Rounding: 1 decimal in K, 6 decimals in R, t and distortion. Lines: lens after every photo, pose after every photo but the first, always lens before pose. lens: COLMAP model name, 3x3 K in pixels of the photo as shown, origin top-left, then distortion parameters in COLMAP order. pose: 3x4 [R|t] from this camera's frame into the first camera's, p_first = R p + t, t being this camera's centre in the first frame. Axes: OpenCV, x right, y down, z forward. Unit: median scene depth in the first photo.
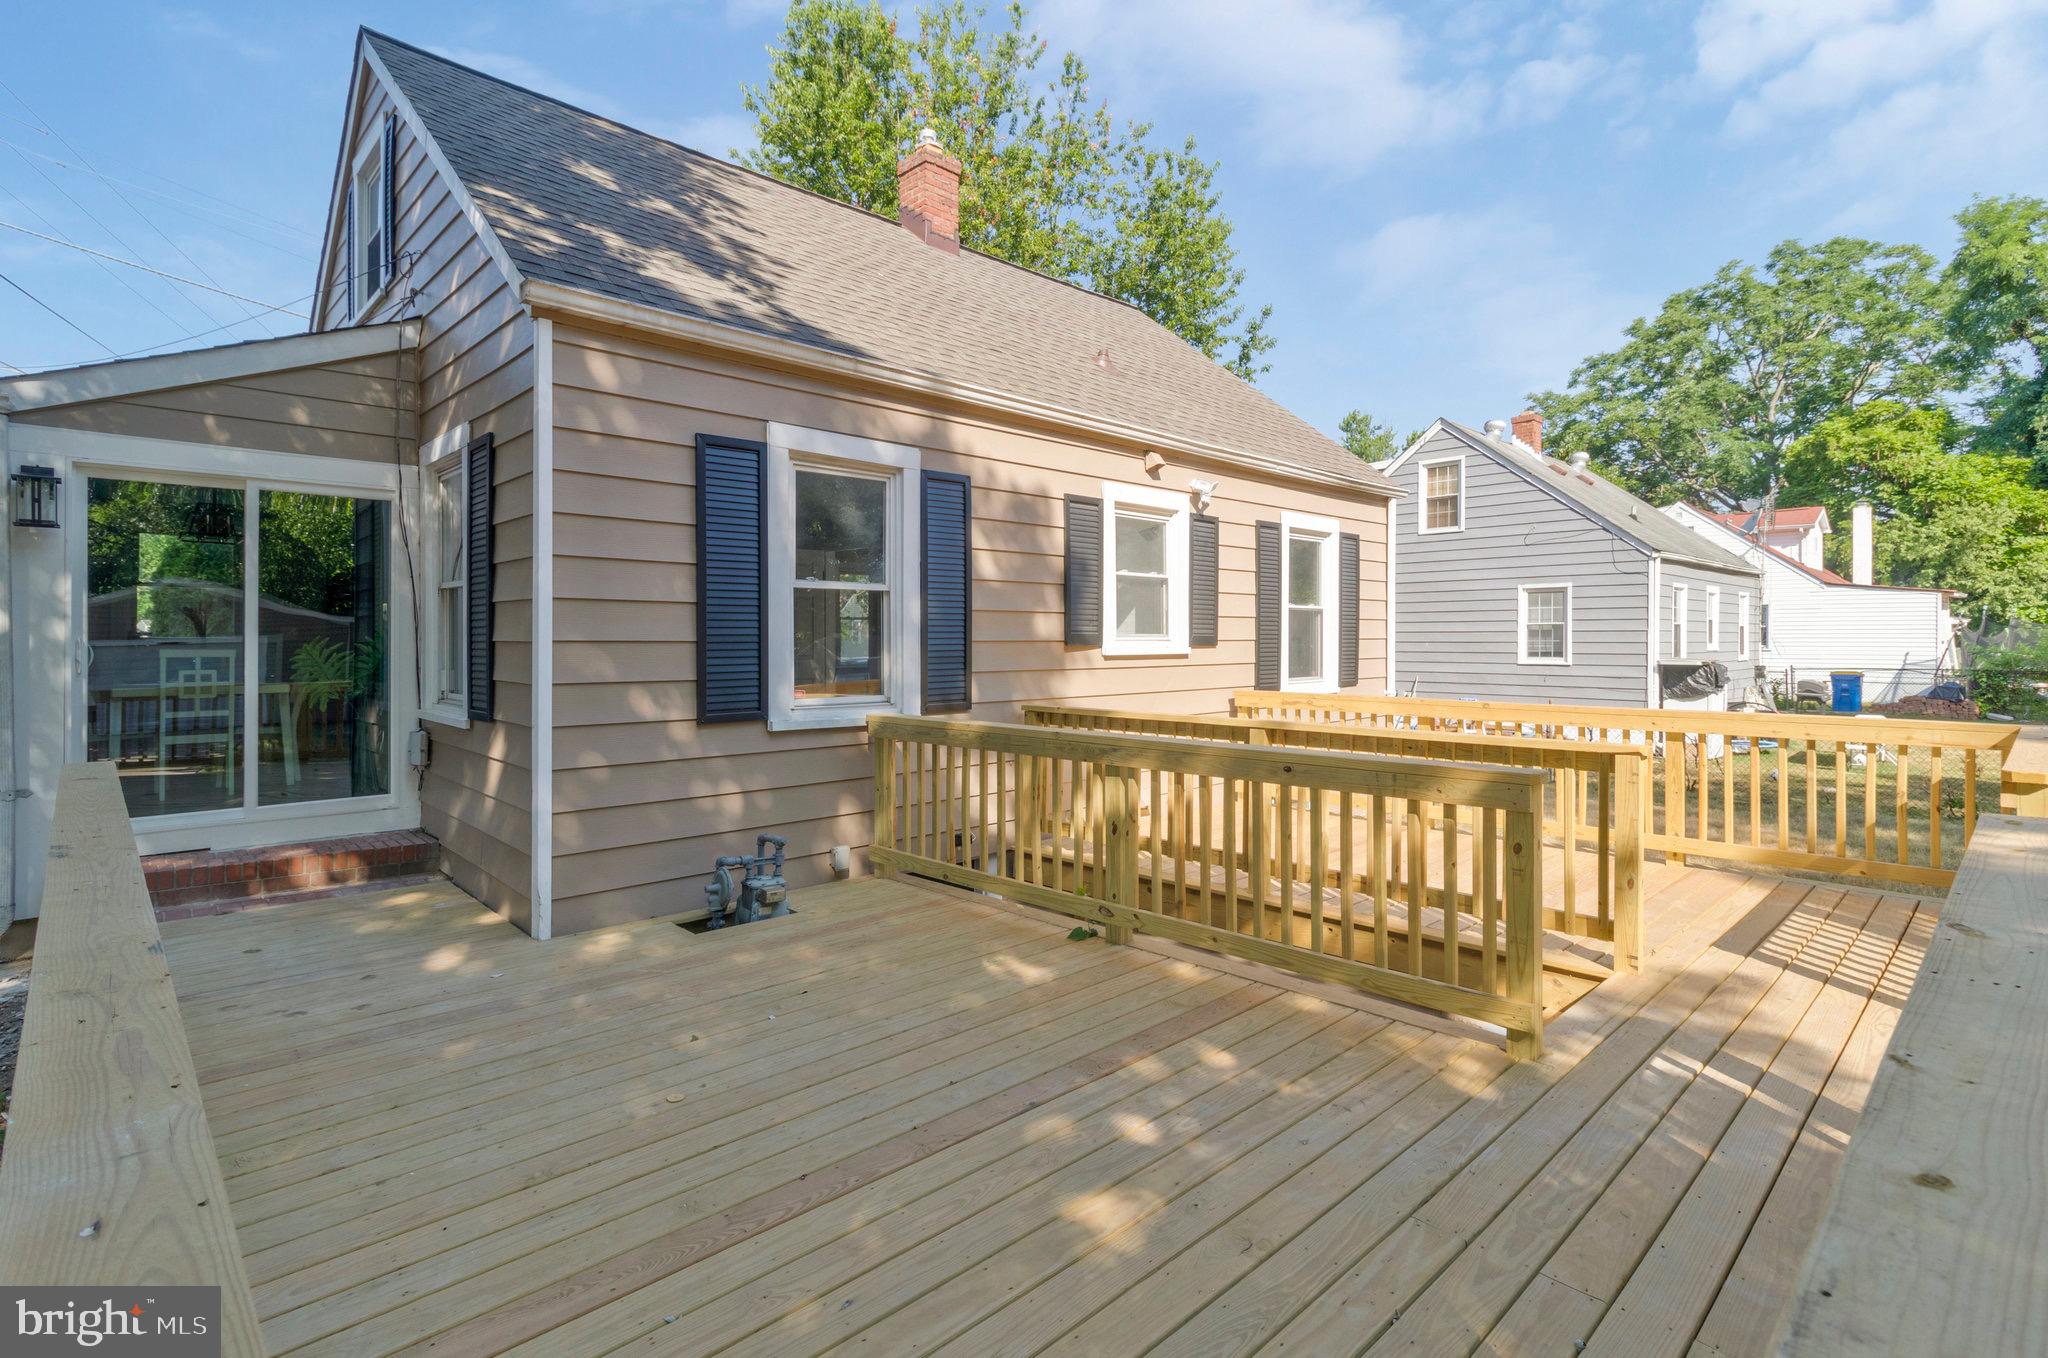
lens RADIAL K [[974.8, 0, 1016.4], [0, 974.8, 632.7], [0, 0, 1]] dist [0.004341, 0.000298]
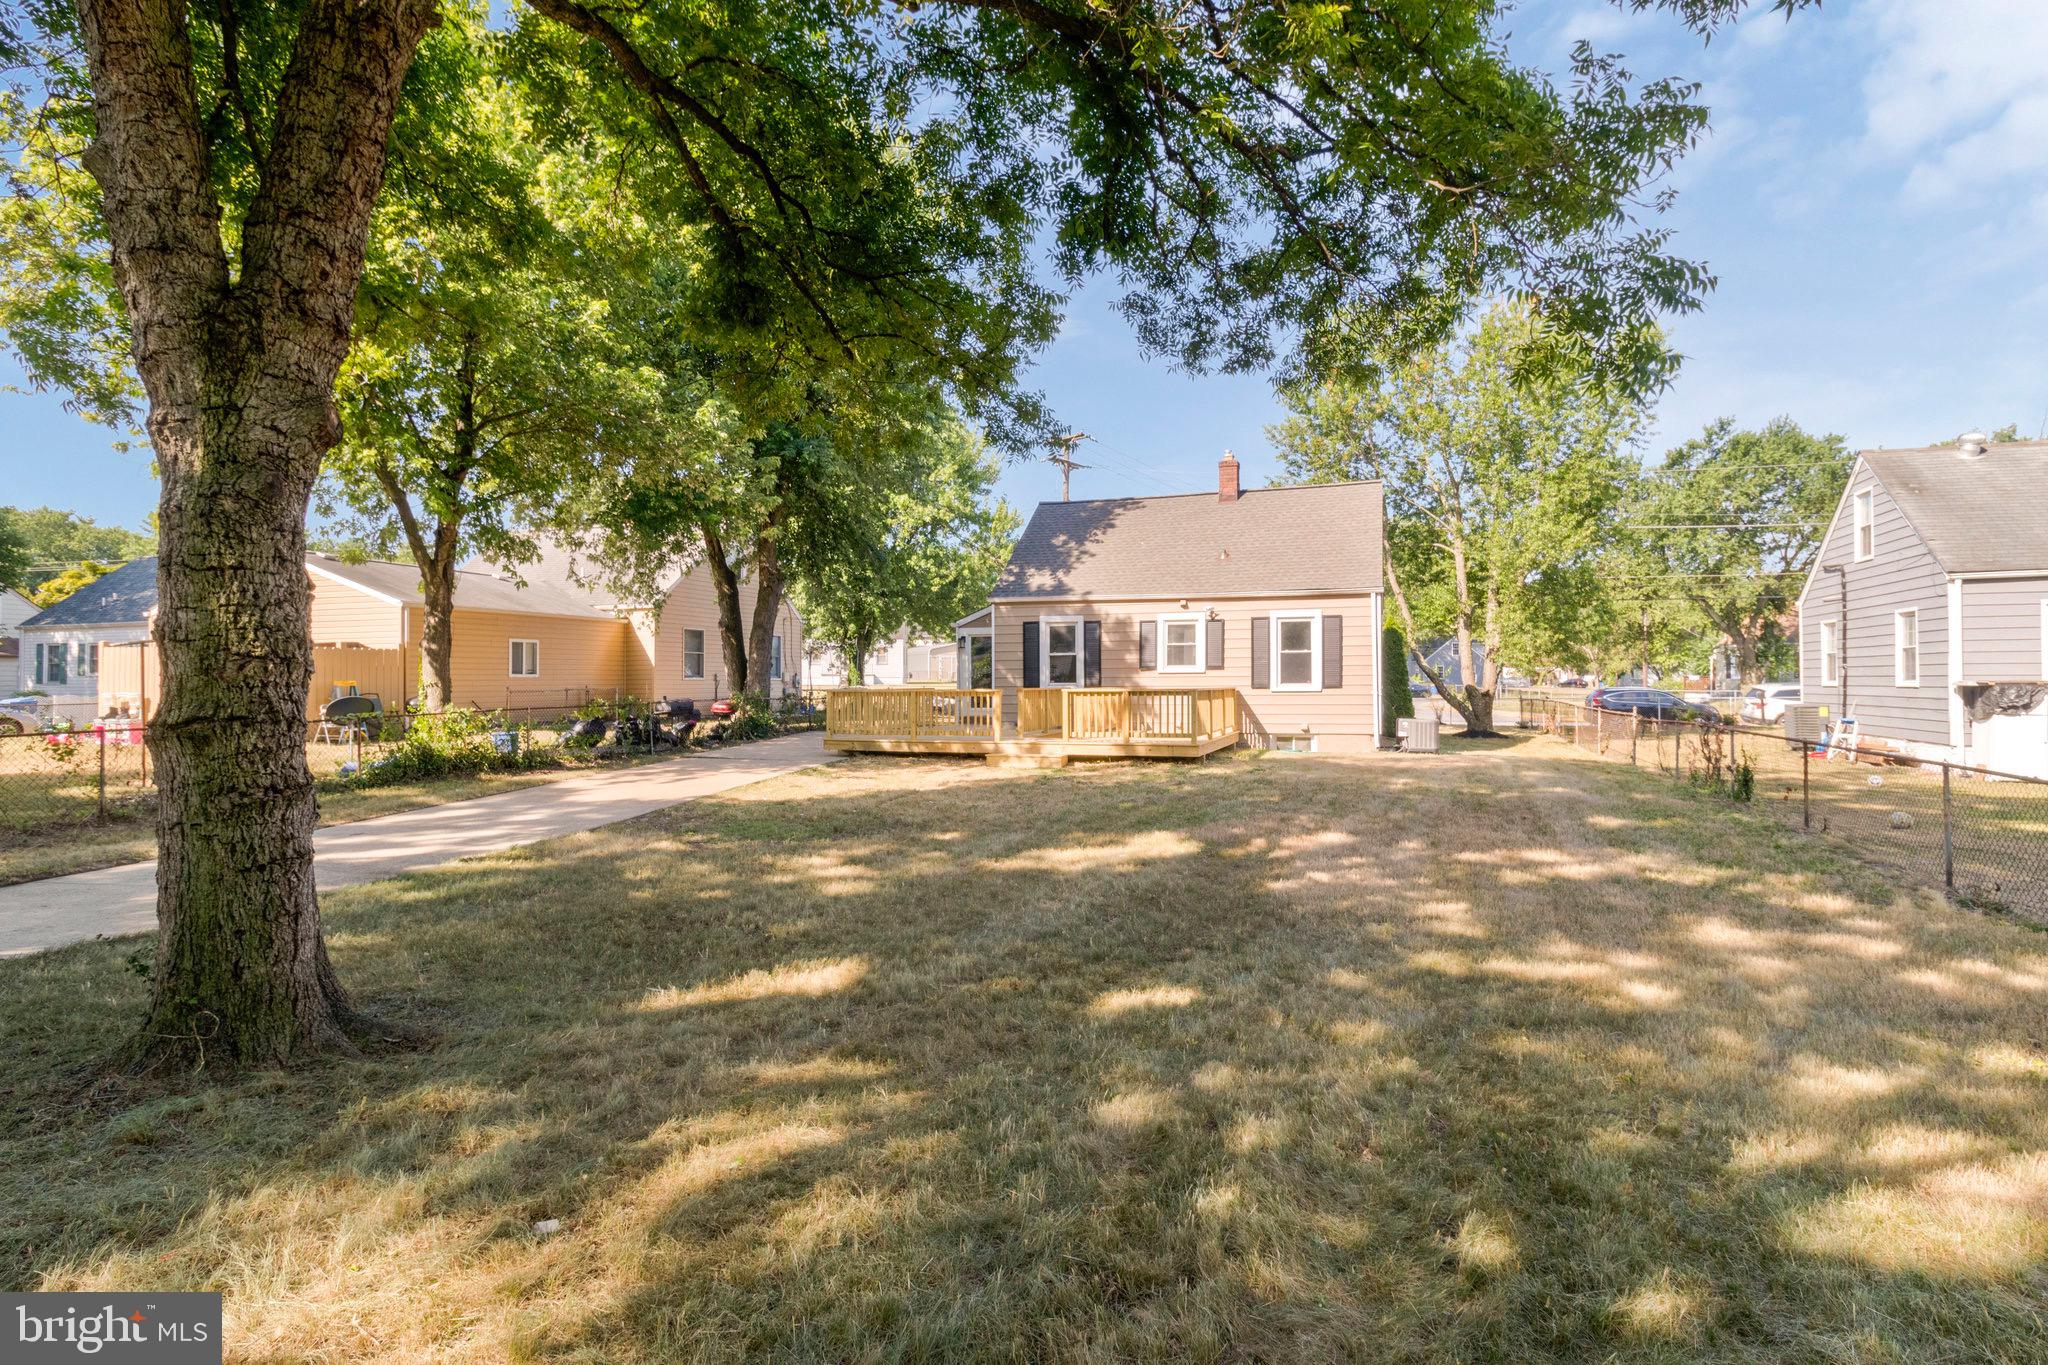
lens RADIAL K [[1091.4, 0, 1024.0], [0, 1091.4, 682.5], [0, 0, 1]] dist [-0.000256, 0.000254]
pose [[0.443002, -0.004256, -0.896511, 2.864602], [0.009016, 0.999959, -0.000292, 0.049739], [0.896475, -0.007953, 0.443022, -0.826665]]
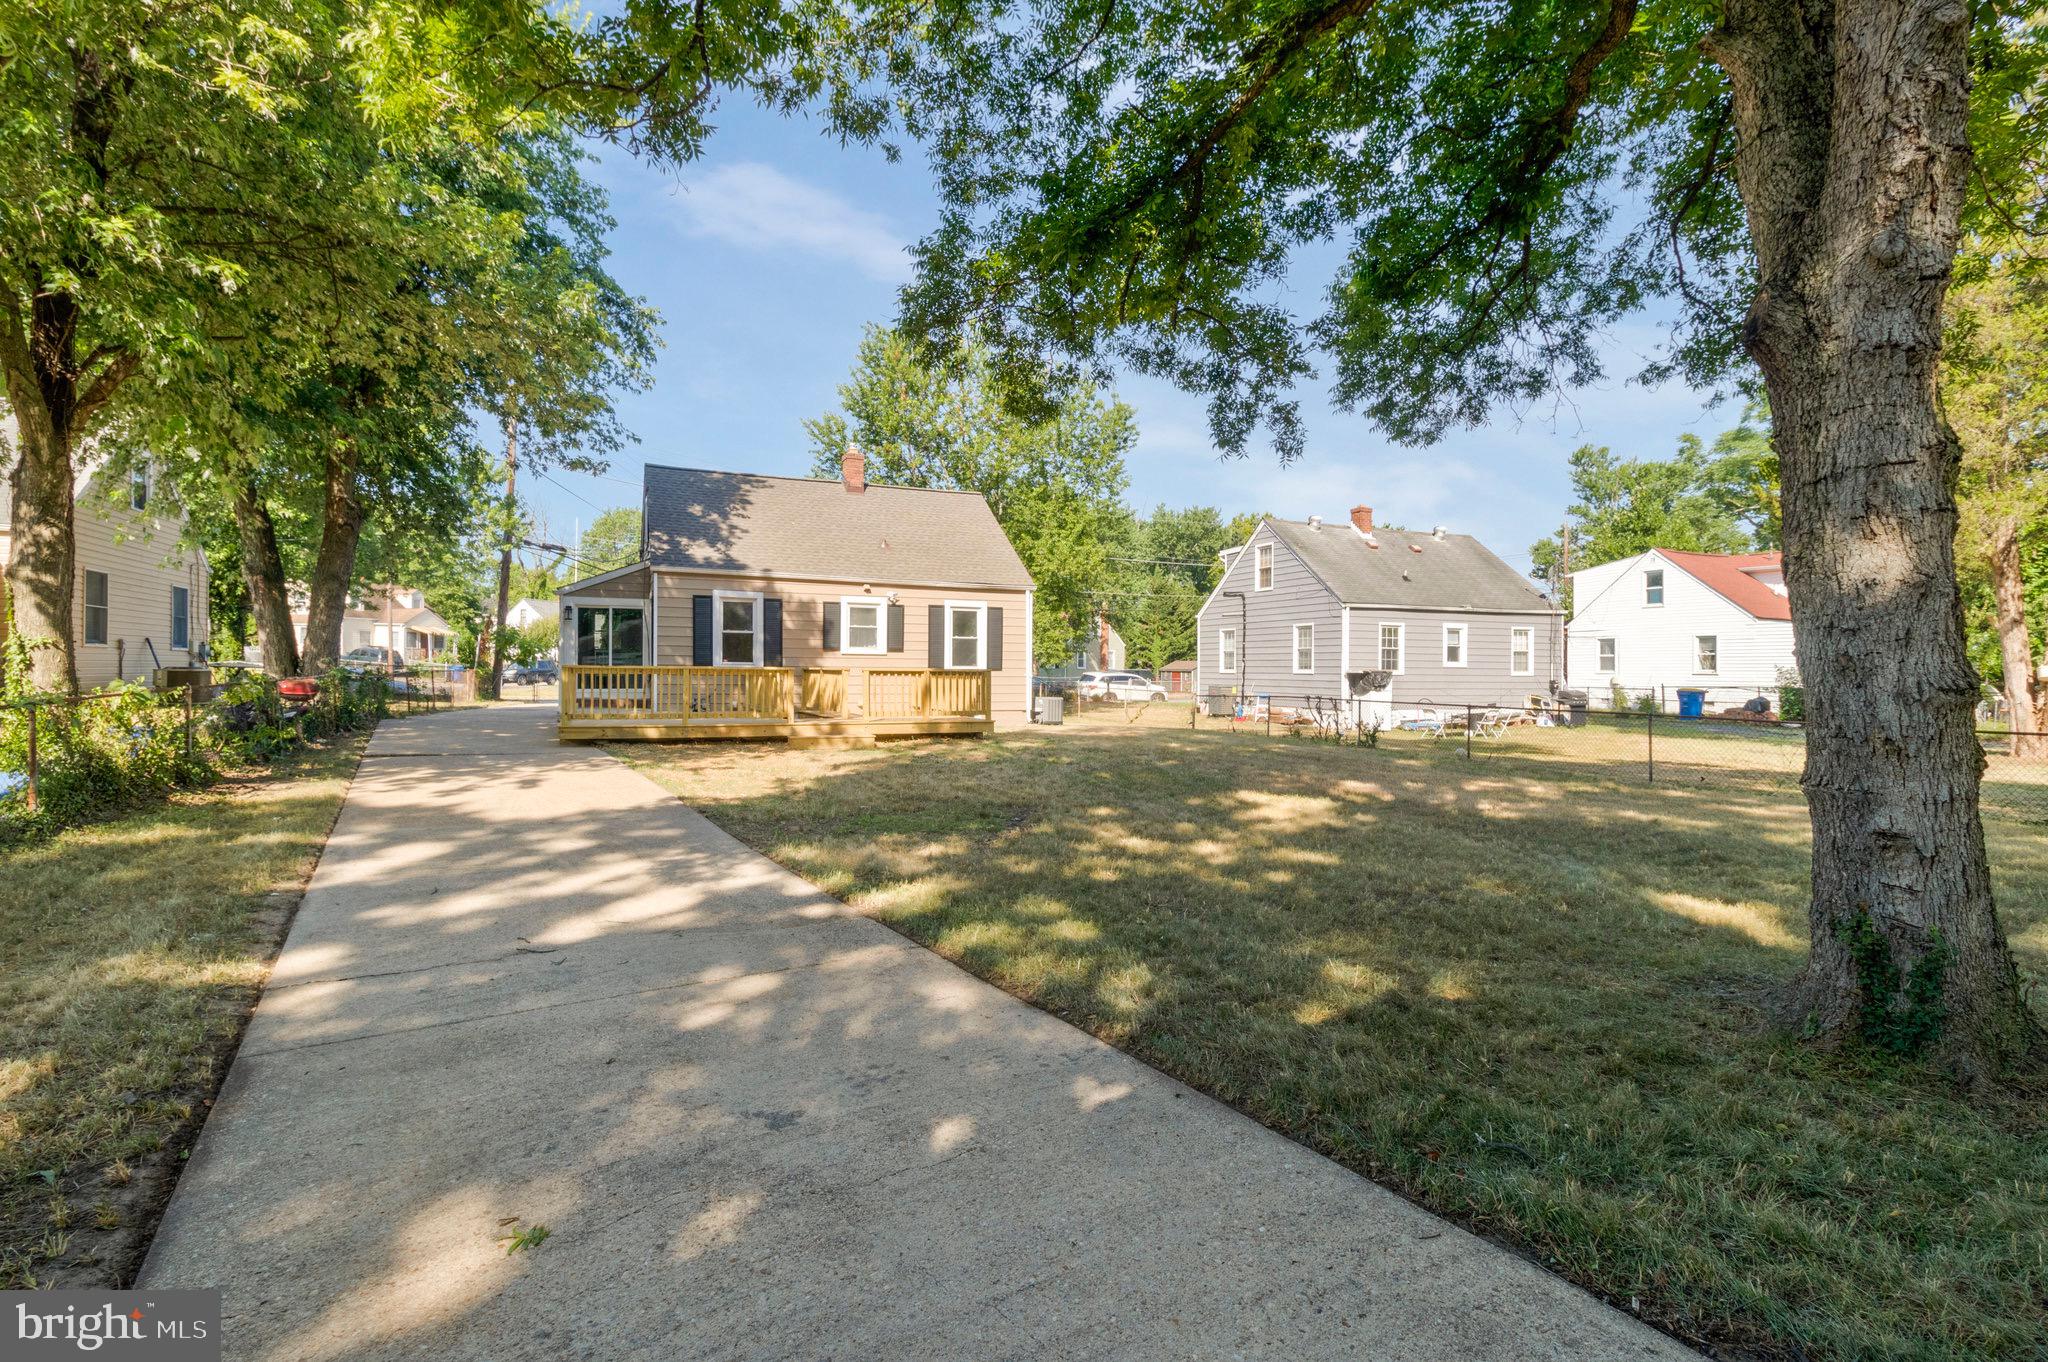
lens RADIAL K [[991.0, 0, 1024.0], [0, 991.0, 681.0], [0, 0, 1]] dist [0.001204, -0.000033]
pose [[0.935797, 0.012576, -0.352314, 1.699871], [-0.007788, 0.999857, 0.015005, 0.057600], [0.352452, -0.011298, 0.935762, -1.673301]]
